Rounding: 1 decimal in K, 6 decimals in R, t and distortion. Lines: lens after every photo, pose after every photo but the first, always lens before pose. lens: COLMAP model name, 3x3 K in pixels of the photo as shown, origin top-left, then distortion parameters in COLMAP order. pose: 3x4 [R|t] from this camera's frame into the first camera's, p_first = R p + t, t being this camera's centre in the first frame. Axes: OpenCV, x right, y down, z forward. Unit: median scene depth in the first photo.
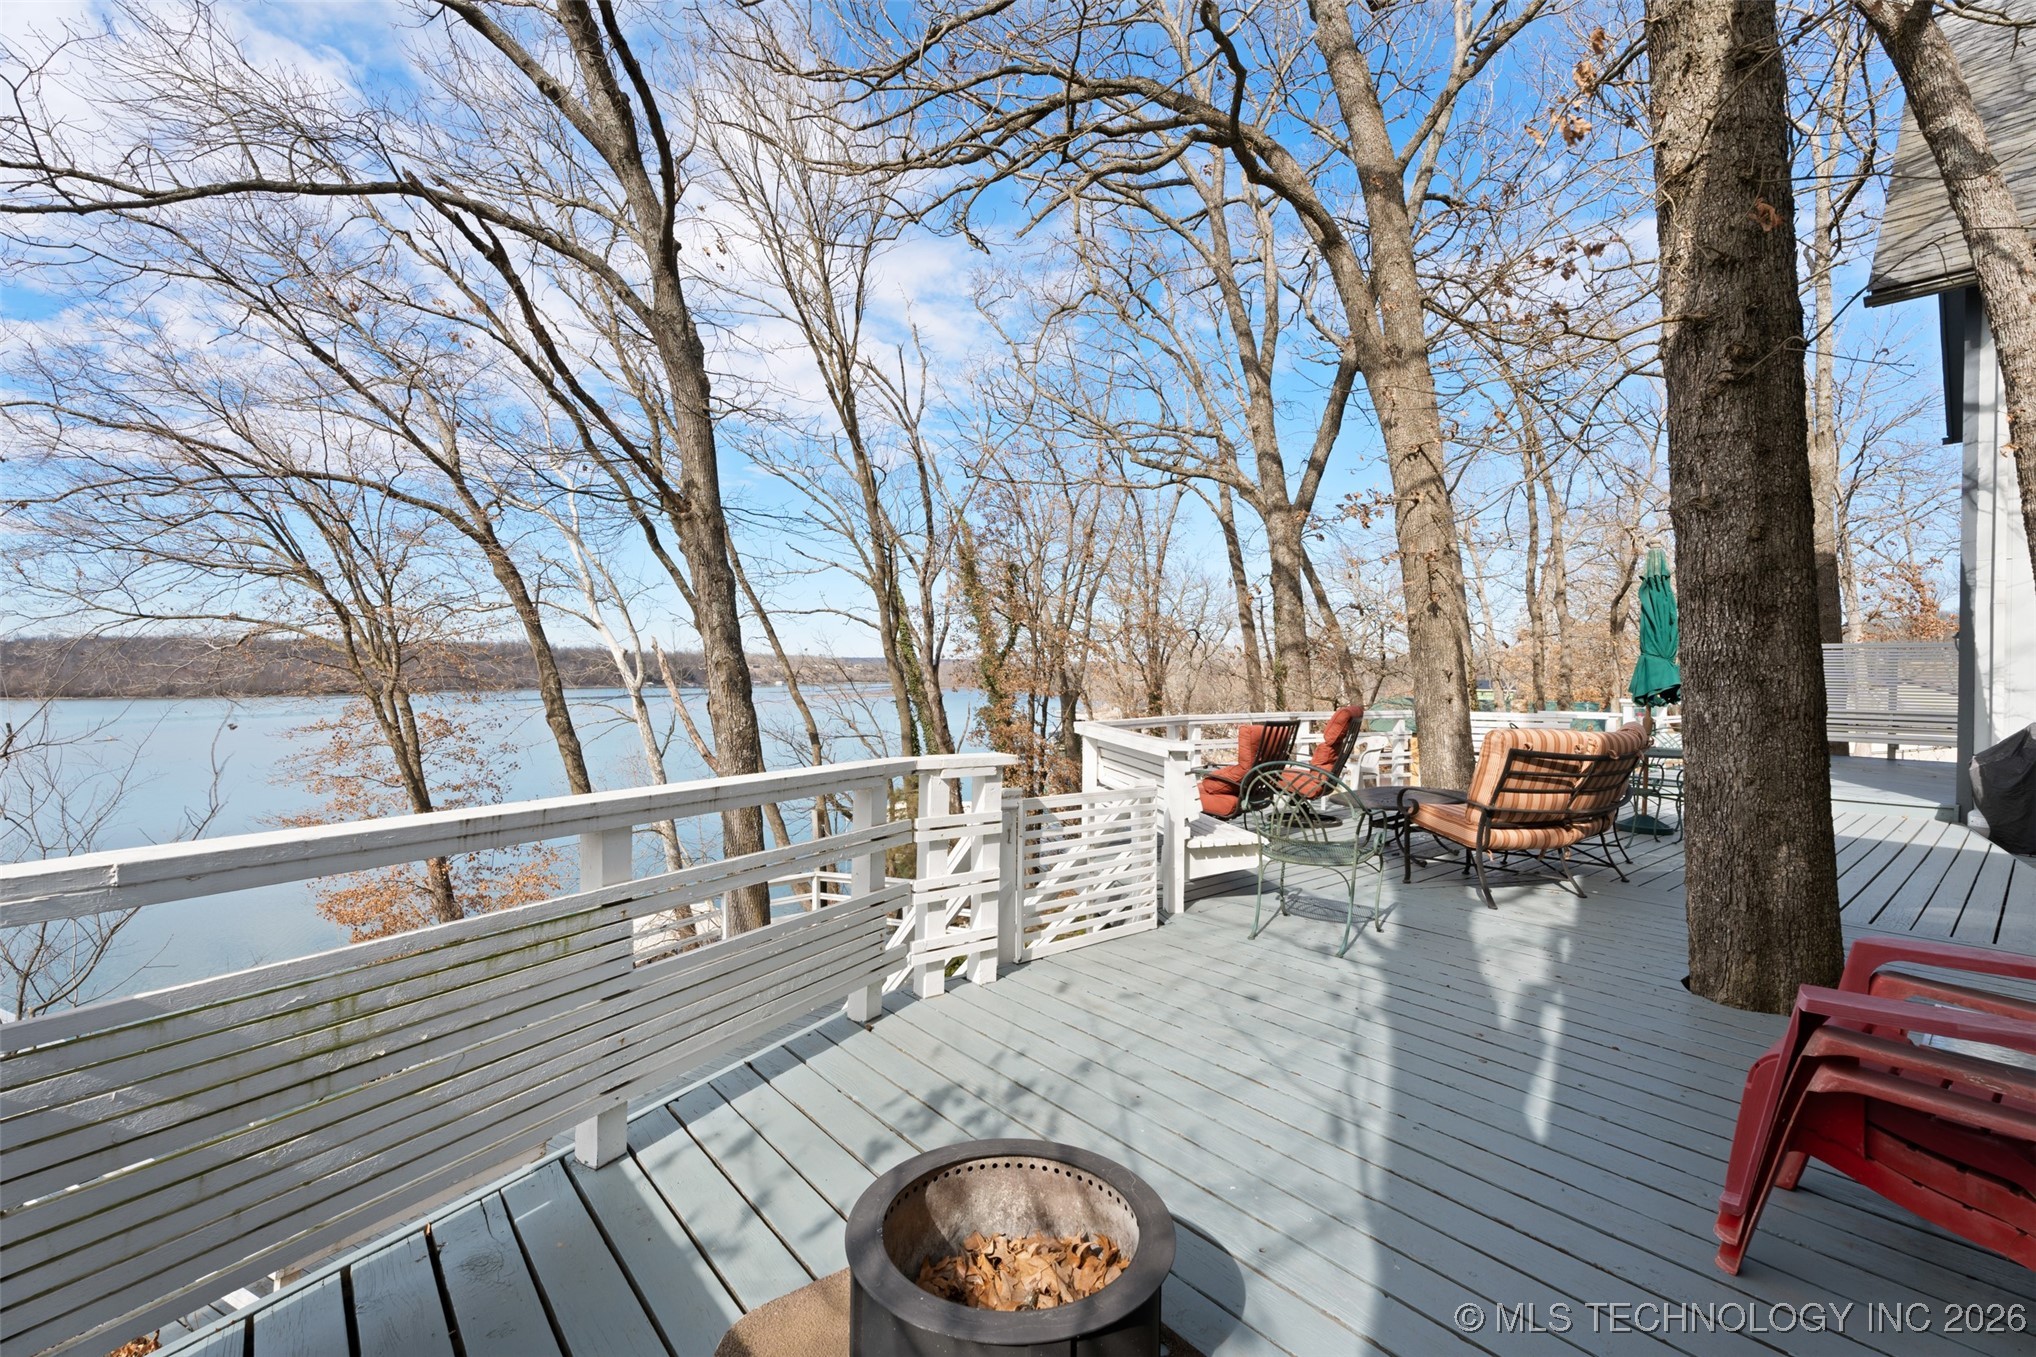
lens RADIAL K [[904.4, 0, 1018.6], [0, 904.4, 676.2], [0, 0, 1]] dist [-0.004388, -0.000766]
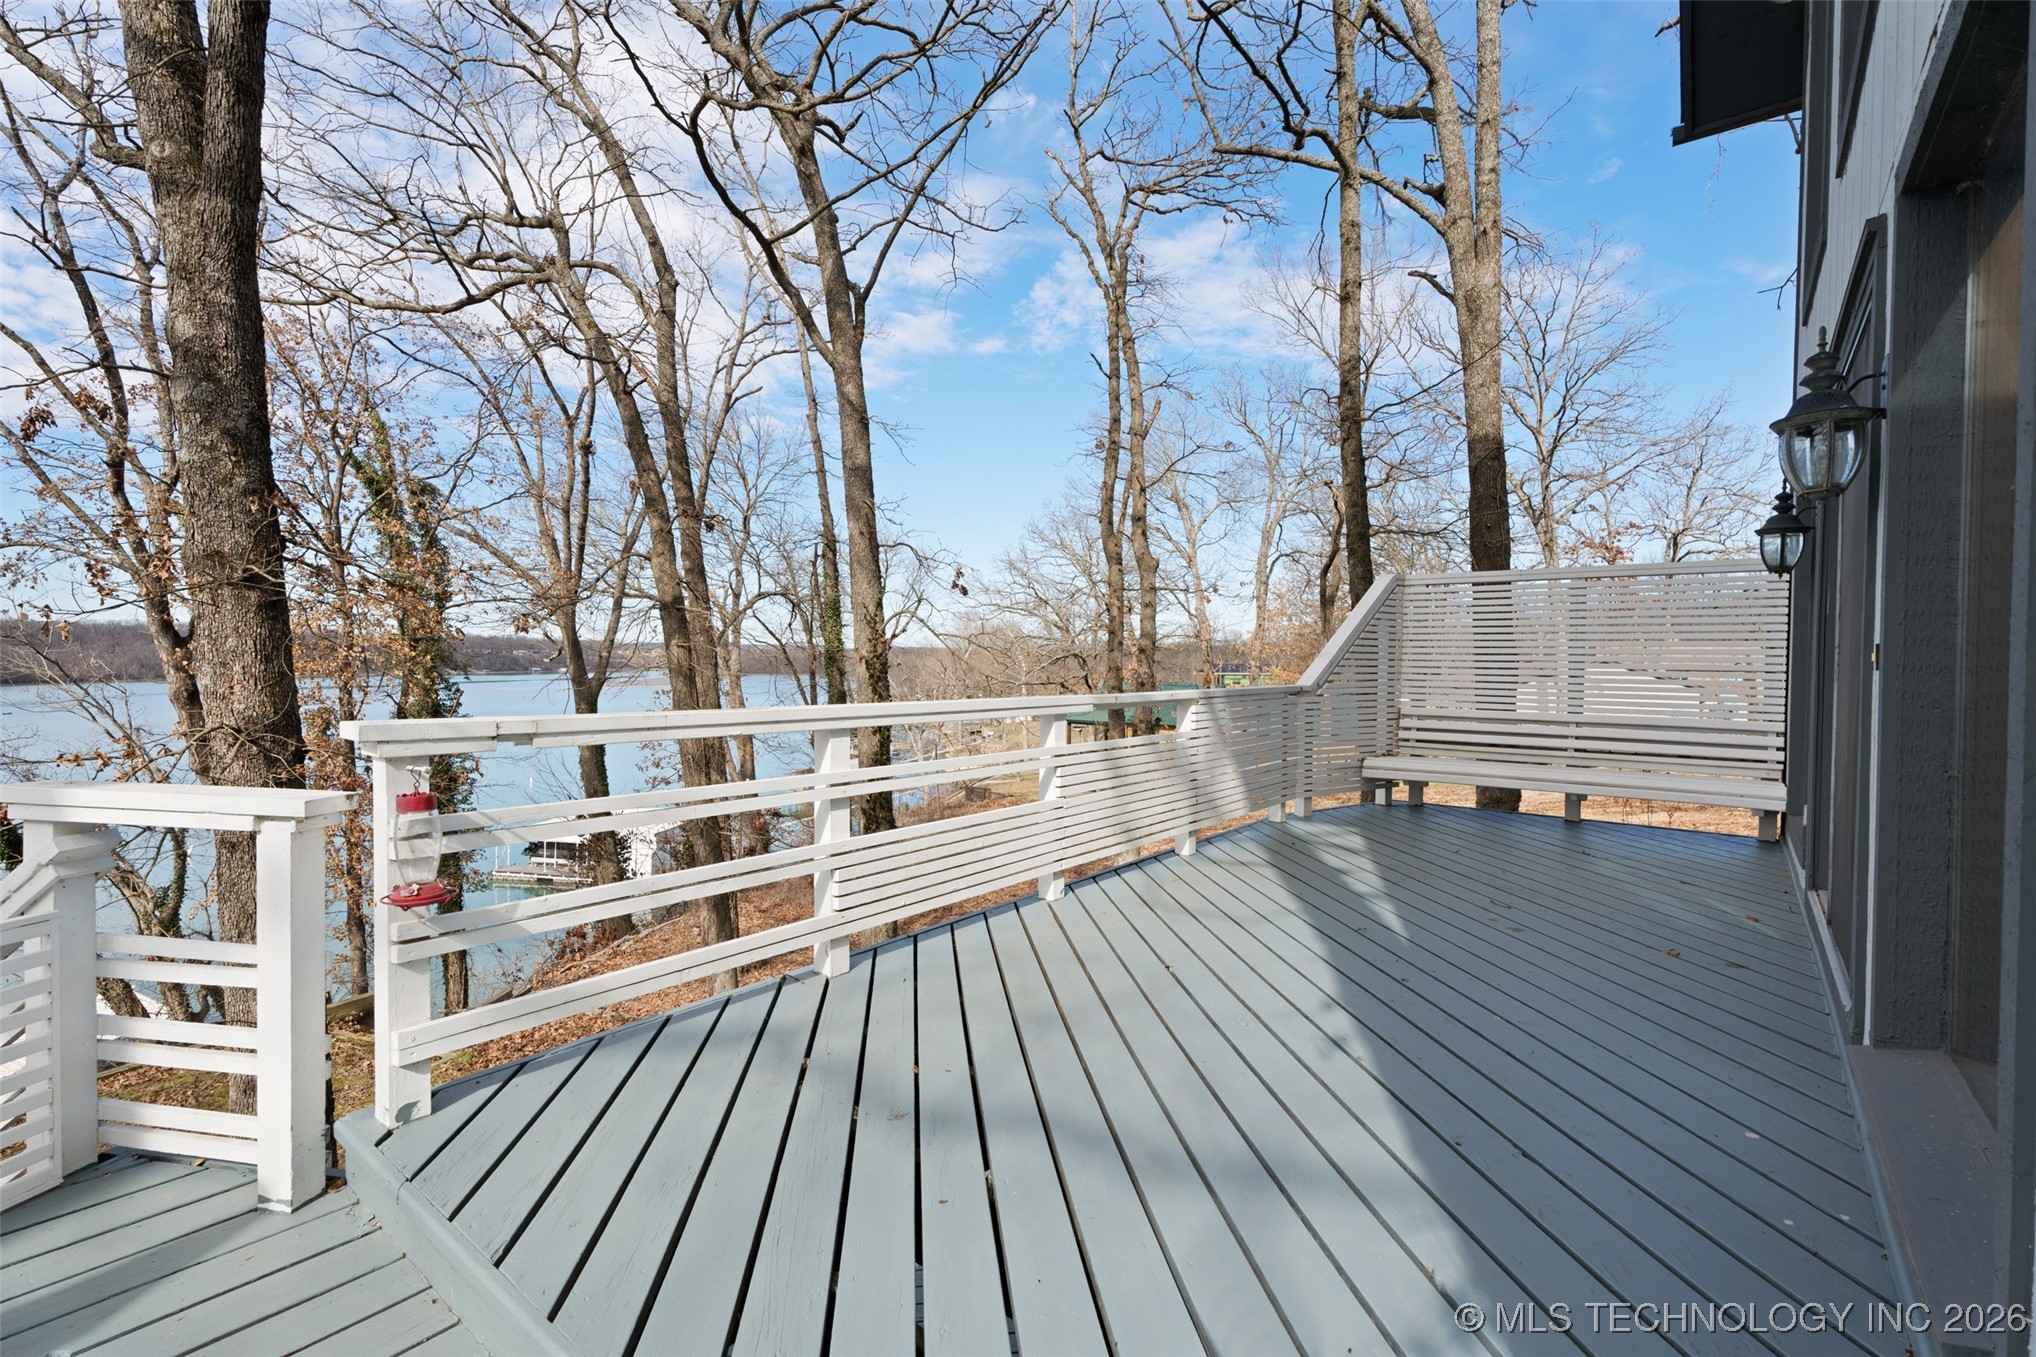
lens RADIAL K [[904.4, 0, 1019.0], [0, 904.4, 677.1], [0, 0, 1]] dist [-0.004388, -0.000766]
pose [[0.979566, -0.008265, 0.200953, 0.232620], [0.004642, 0.999818, 0.018495, 0.004082], [-0.201069, -0.017184, 0.979426, 0.235278]]
